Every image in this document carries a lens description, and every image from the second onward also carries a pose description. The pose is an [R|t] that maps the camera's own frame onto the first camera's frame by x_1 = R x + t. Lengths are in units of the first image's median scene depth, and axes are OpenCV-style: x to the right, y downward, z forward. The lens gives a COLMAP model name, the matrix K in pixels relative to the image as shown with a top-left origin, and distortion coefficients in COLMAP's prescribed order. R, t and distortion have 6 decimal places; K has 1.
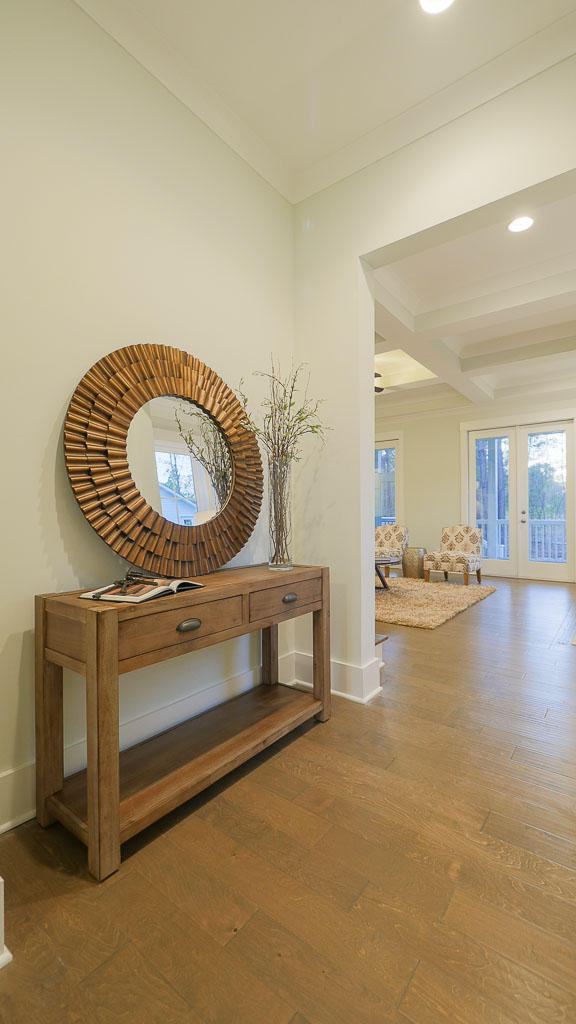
lens RADIAL K [[431.2, 0, 300.2], [0, 431.2, 512.8], [0, 0, 1]] dist [-0.003479, -0.000671]
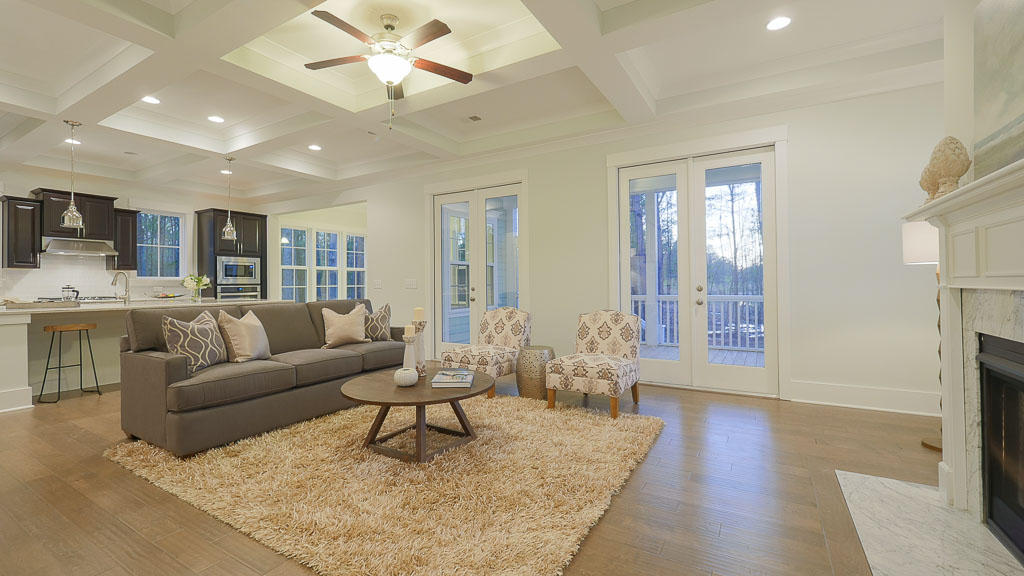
lens RADIAL K [[431.2, 0, 509.3], [0, 431.2, 281.0], [0, 0, 1]] dist [-0.003479, -0.000671]
pose [[0.994071, -0.006808, 0.108515, 0.164867], [0.007182, 0.999970, -0.003058, -0.013599], [-0.108491, 0.003820, 0.994090, 0.394465]]
